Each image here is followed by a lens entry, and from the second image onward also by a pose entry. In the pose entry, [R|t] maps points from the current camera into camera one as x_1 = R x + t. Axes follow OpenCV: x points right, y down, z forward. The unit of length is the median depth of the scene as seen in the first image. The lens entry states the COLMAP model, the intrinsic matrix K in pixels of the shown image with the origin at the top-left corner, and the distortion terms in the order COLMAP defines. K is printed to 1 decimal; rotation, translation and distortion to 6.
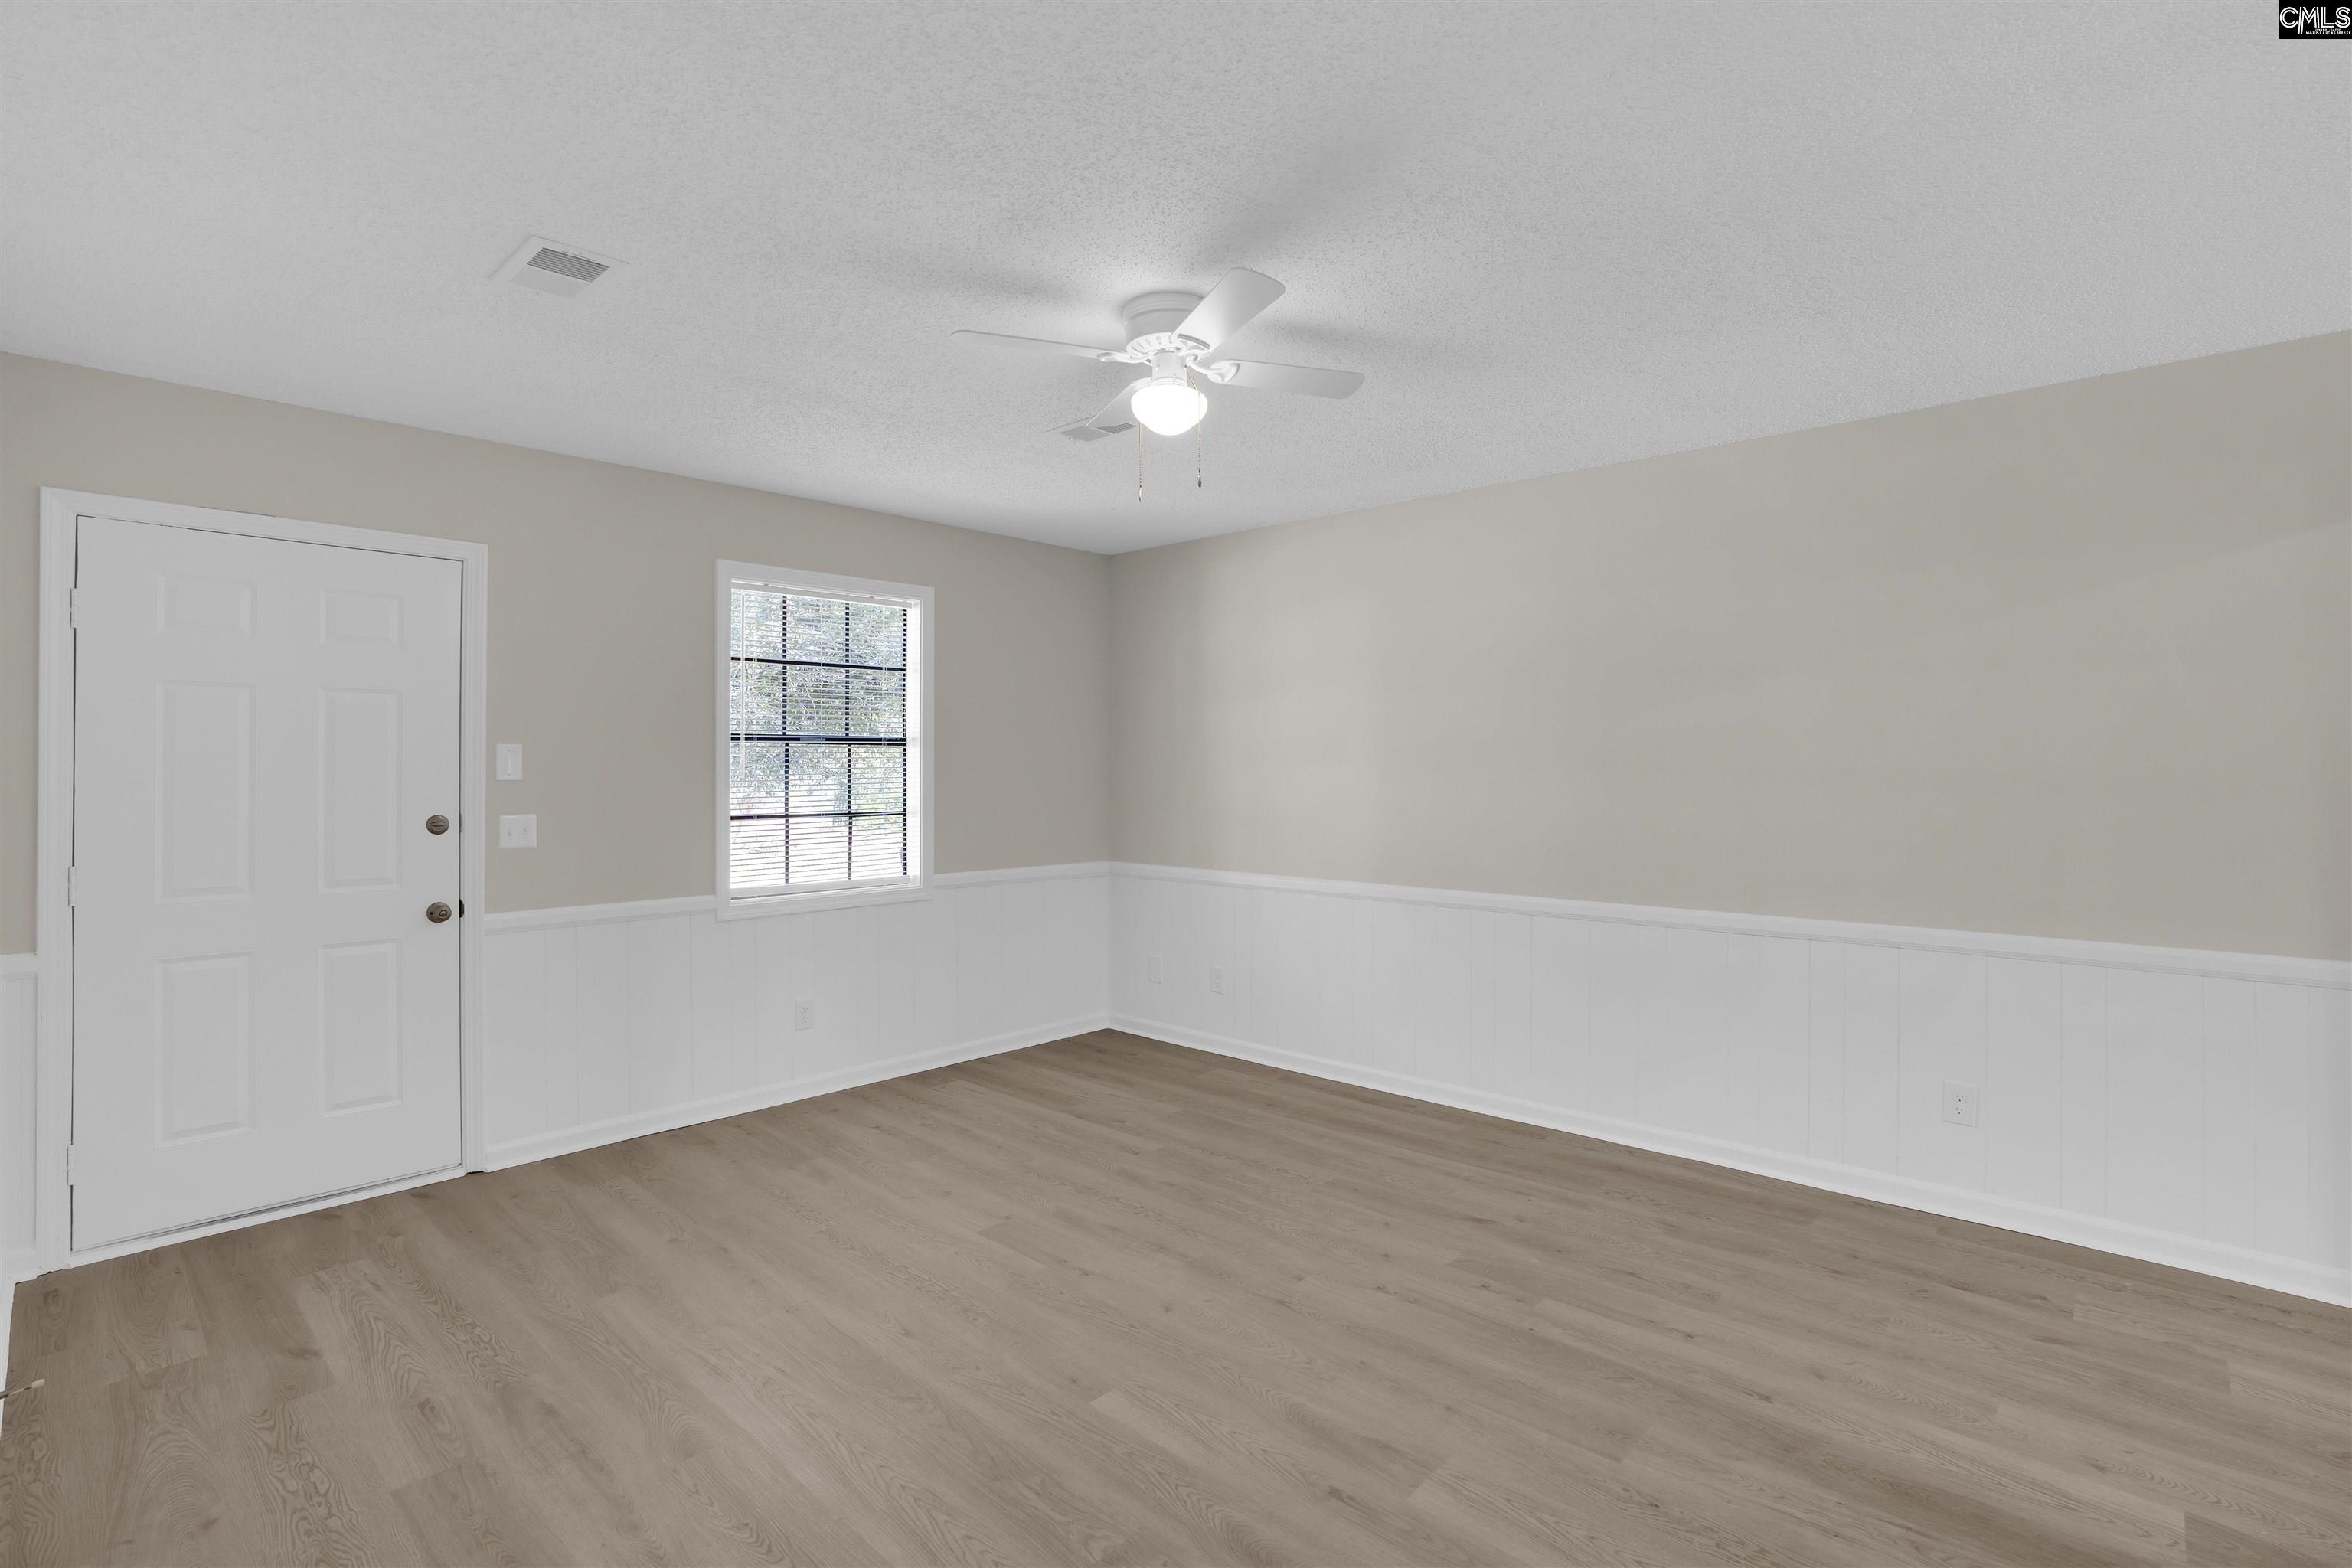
lens RADIAL K [[1110.0, 0, 1198.8], [0, 1110.0, 762.1], [0, 0, 1]] dist [-0.075323, 0.032971]
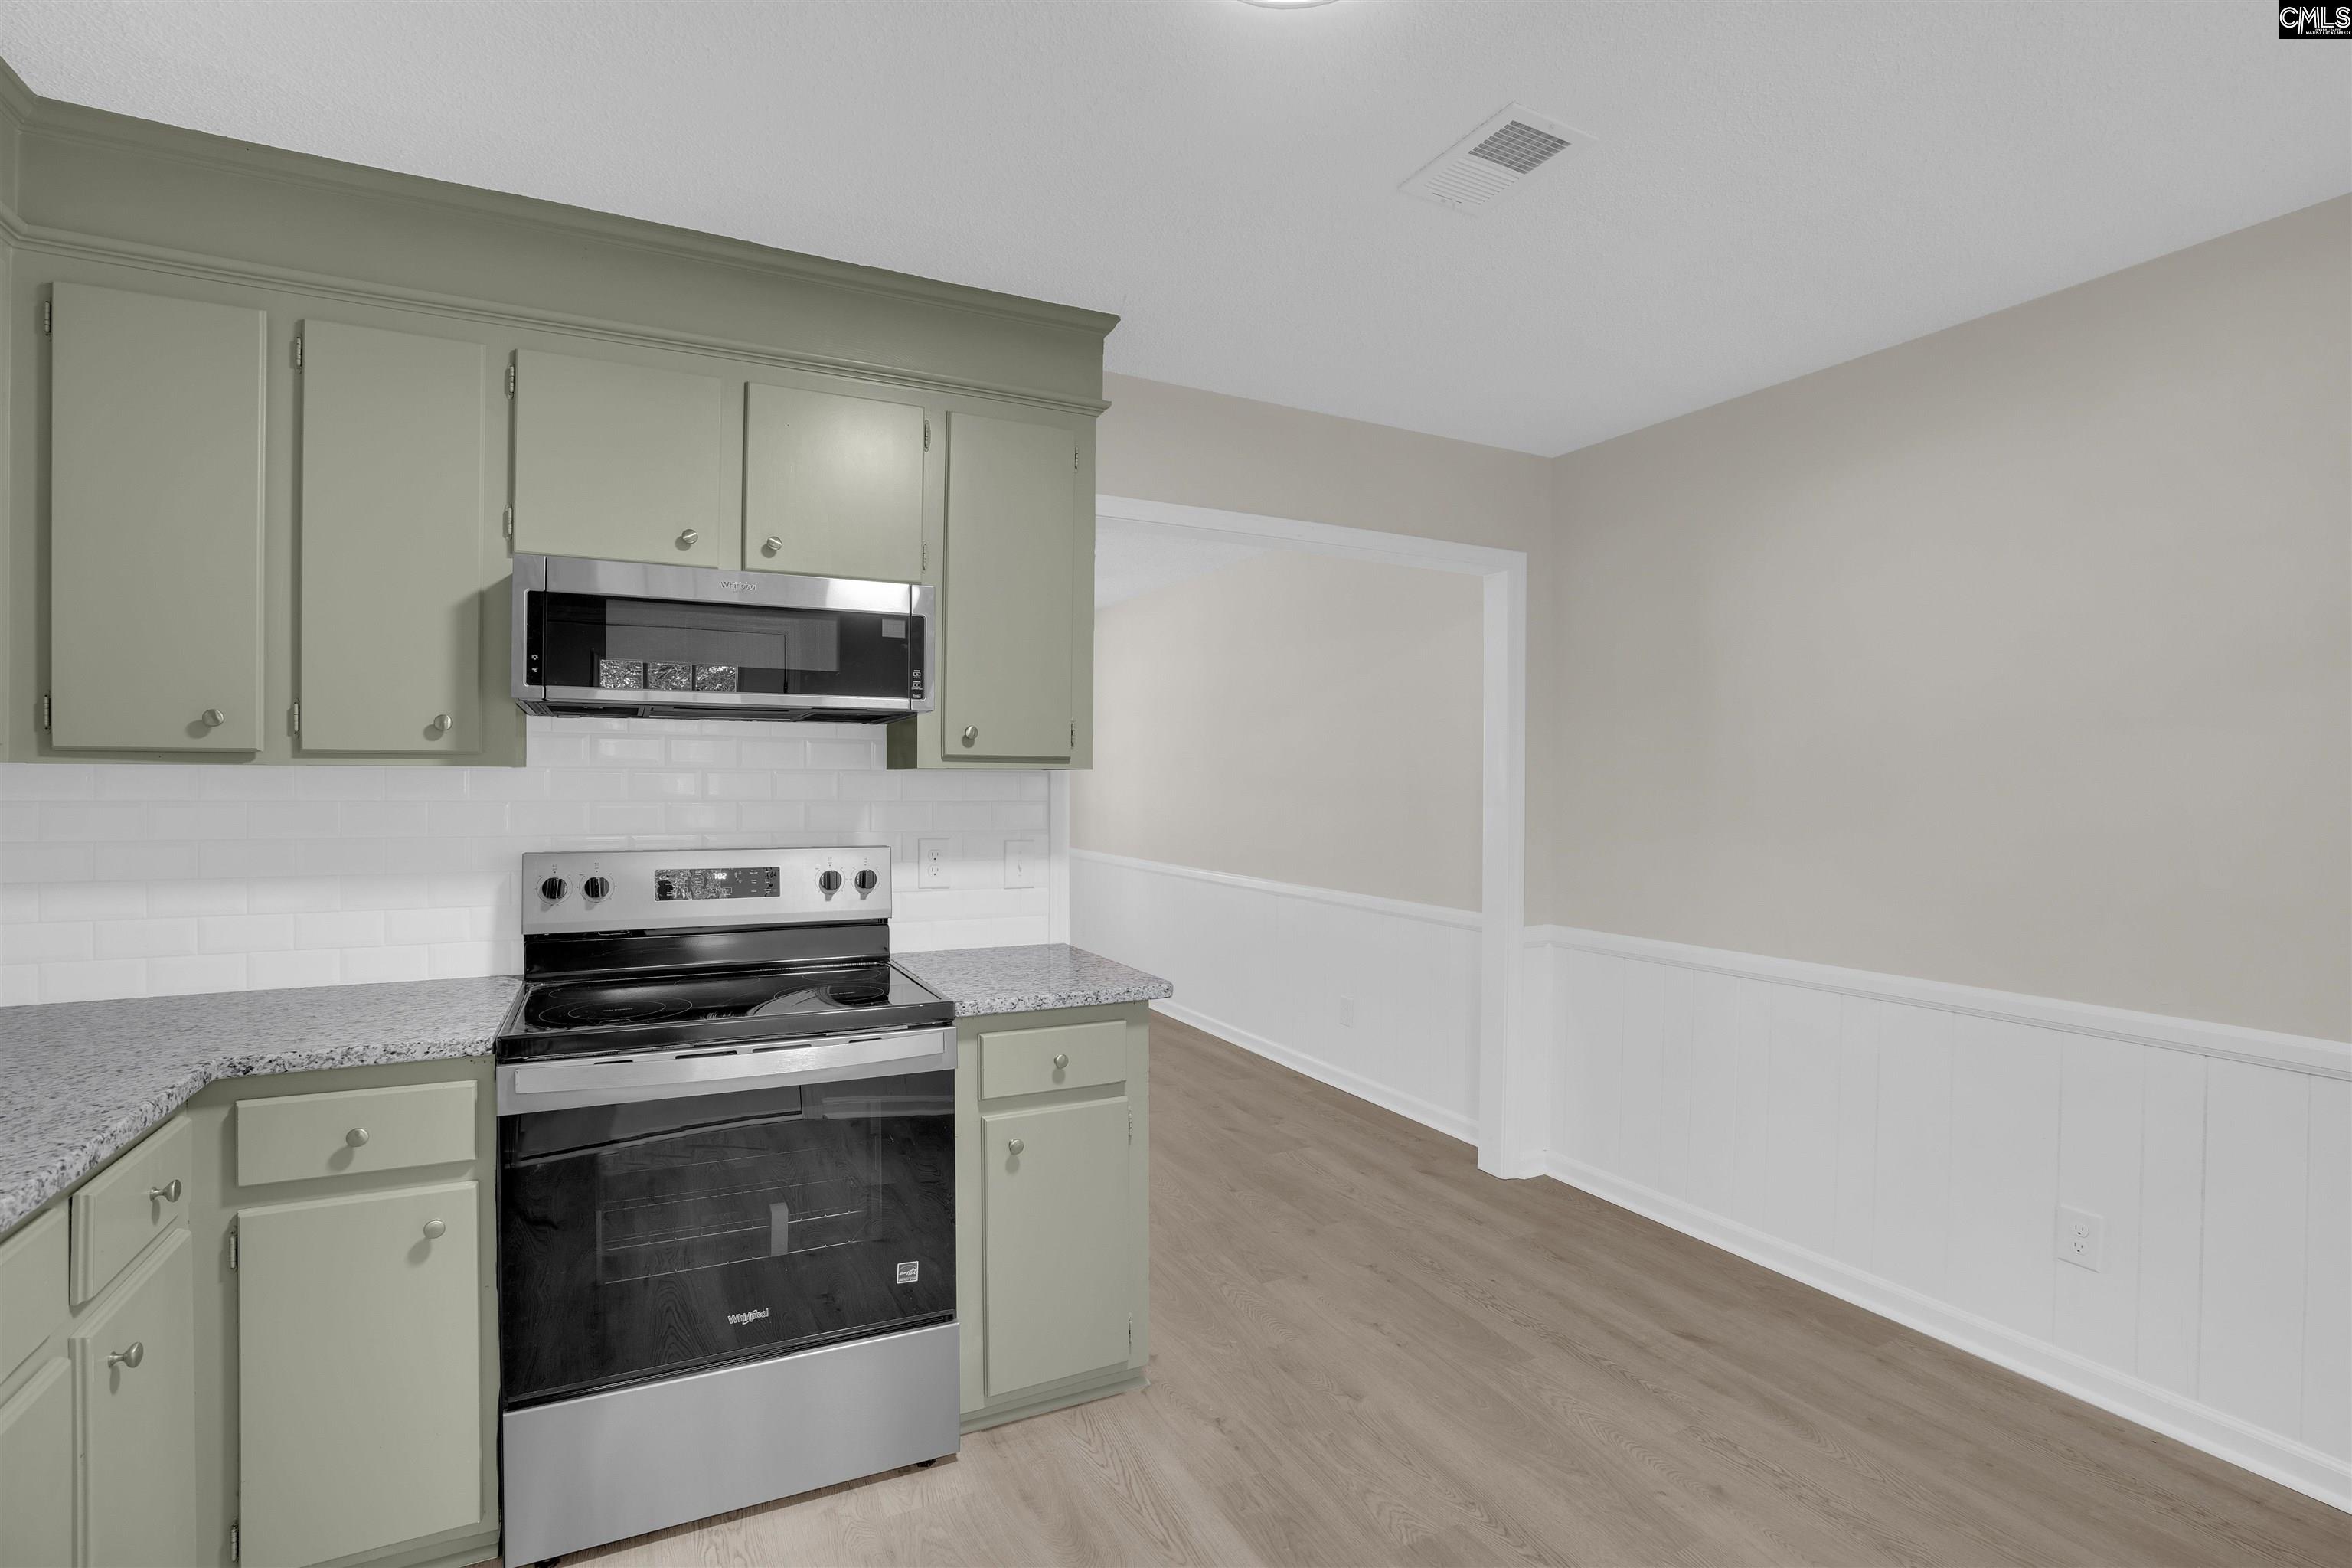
lens RADIAL K [[1110.0, 0, 1198.8], [0, 1110.0, 762.1], [0, 0, 1]] dist [-0.075323, 0.032971]
pose [[0.937987, -0.010418, -0.346515, 0.961821], [0.010768, 0.999942, -0.000914, -0.020925], [0.346504, -0.002874, 0.938044, -0.447432]]
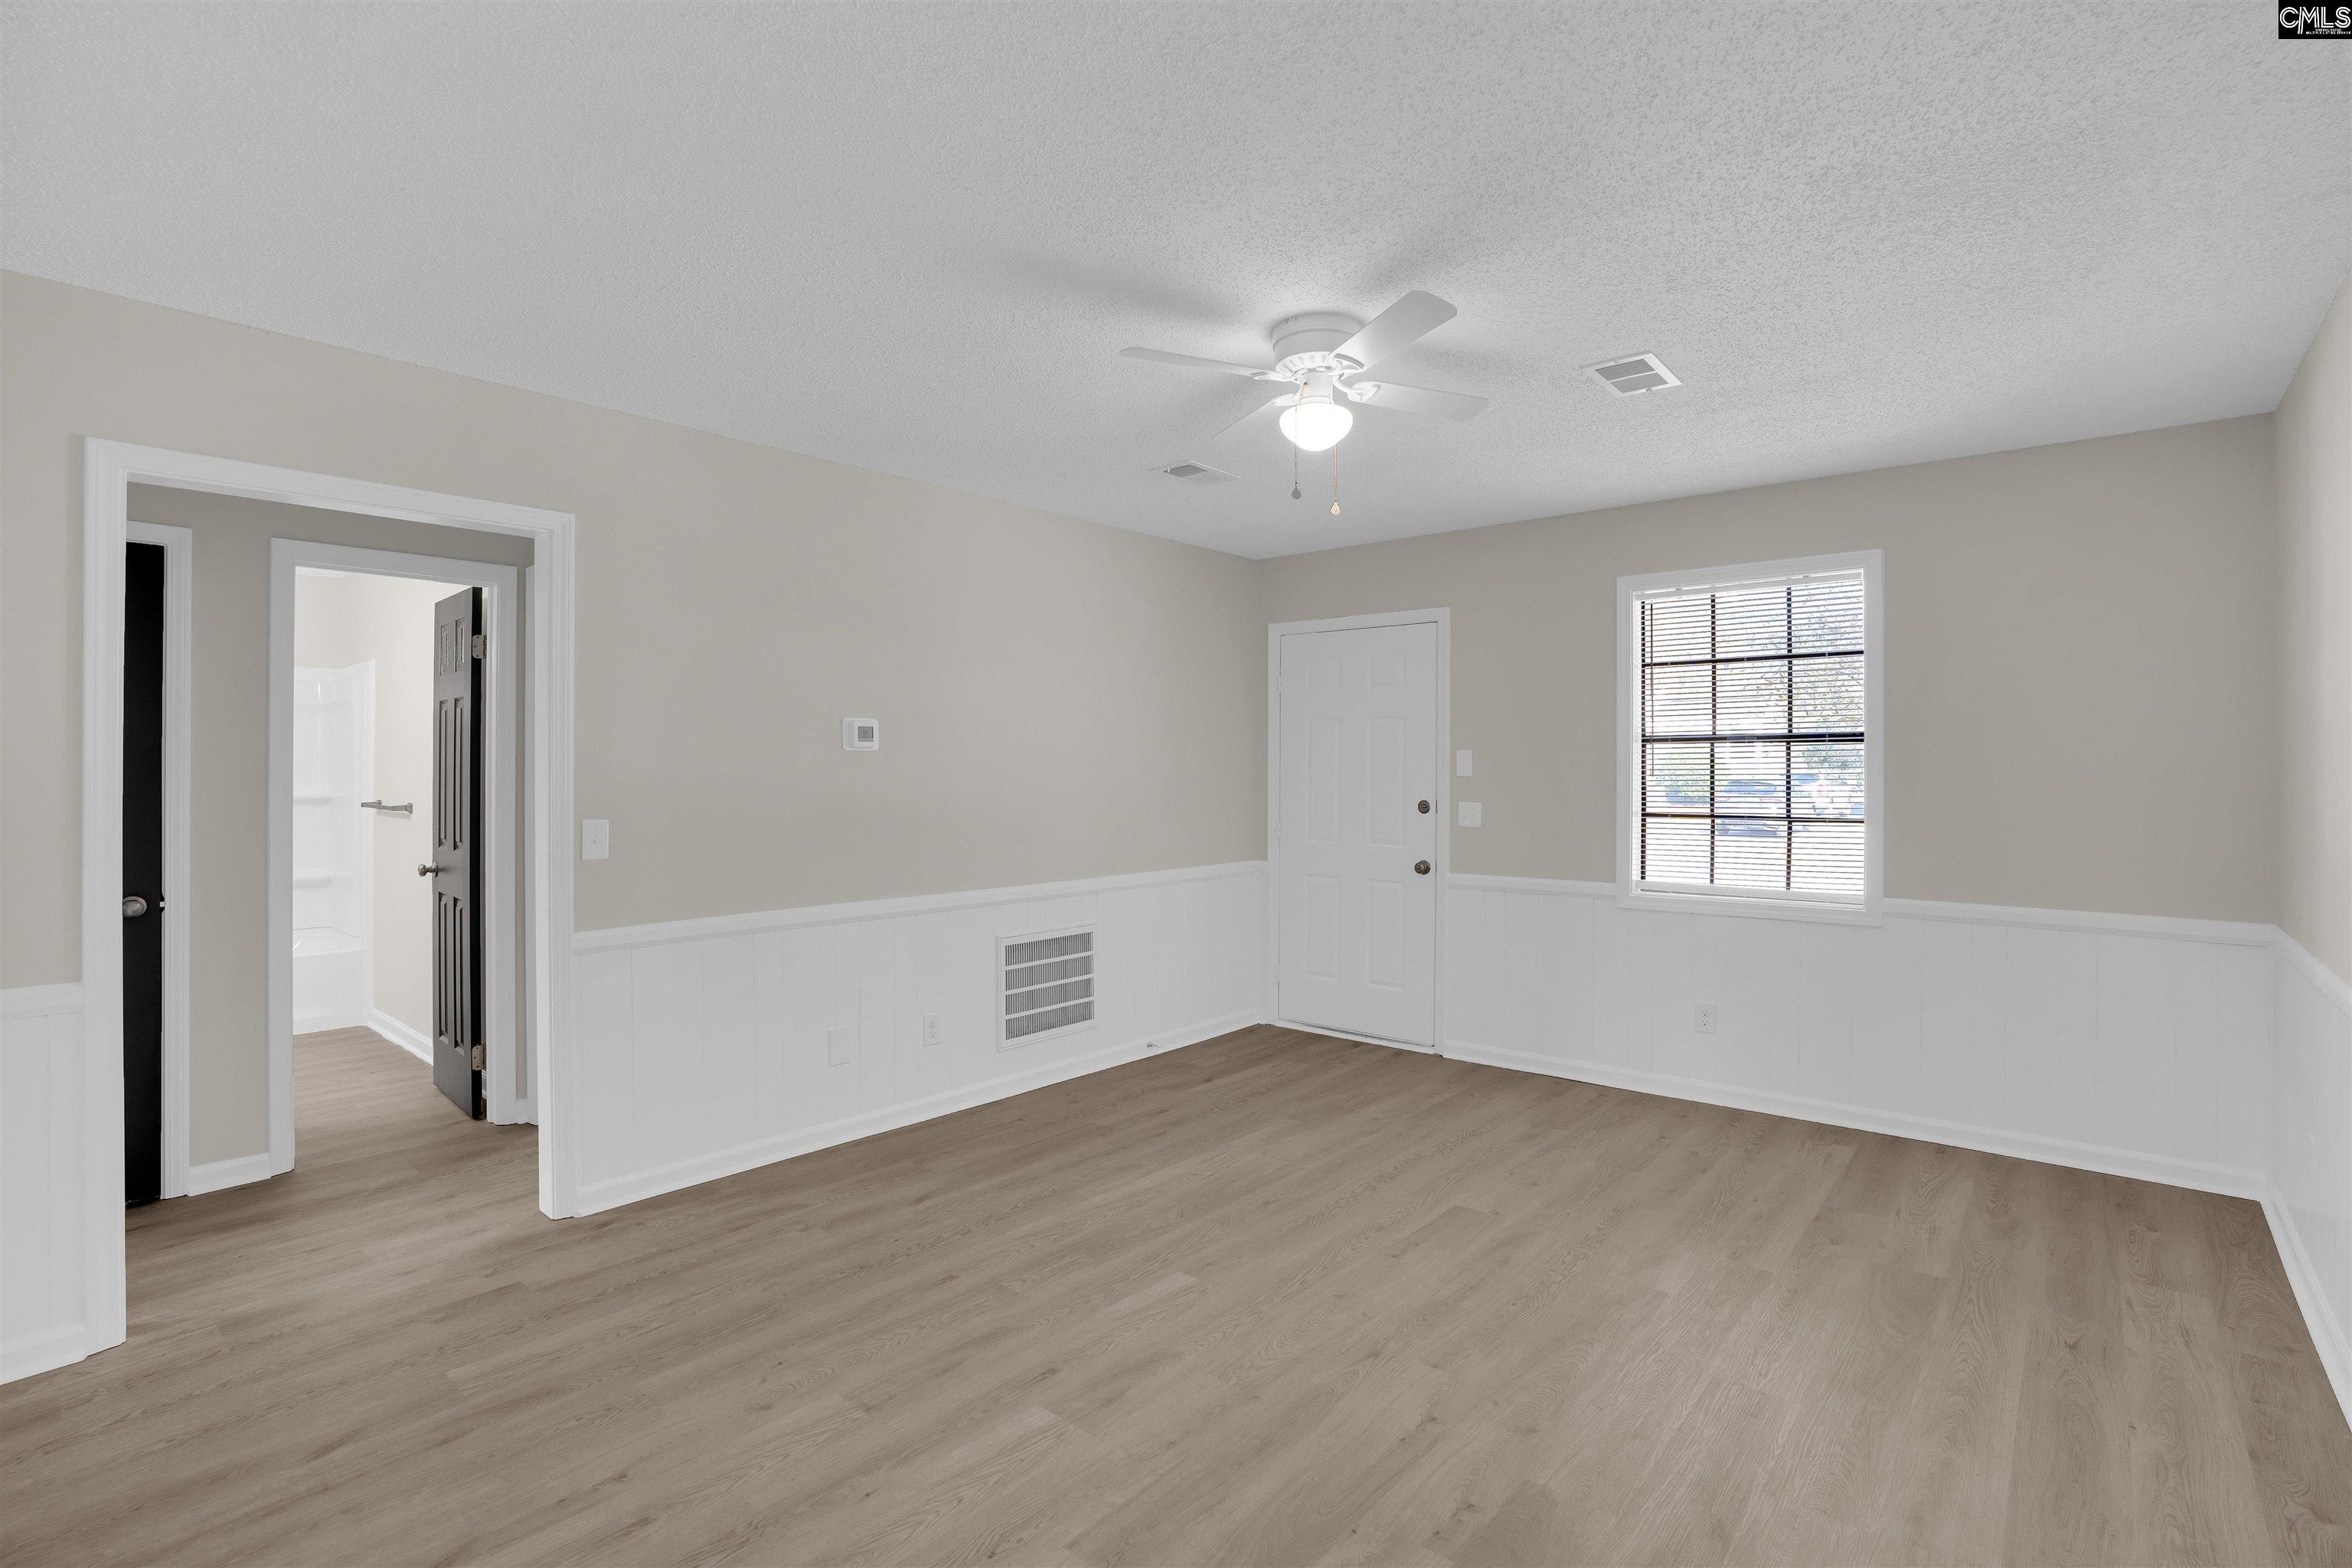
lens RADIAL K [[1110.0, 0, 1198.8], [0, 1110.0, 762.1], [0, 0, 1]] dist [-0.075323, 0.032971]
pose [[0.024666, -0.003944, -0.999688, 0.758165], [0.004882, 0.999981, -0.003825, 0.001942], [0.999684, -0.004786, 0.024685, 0.643047]]
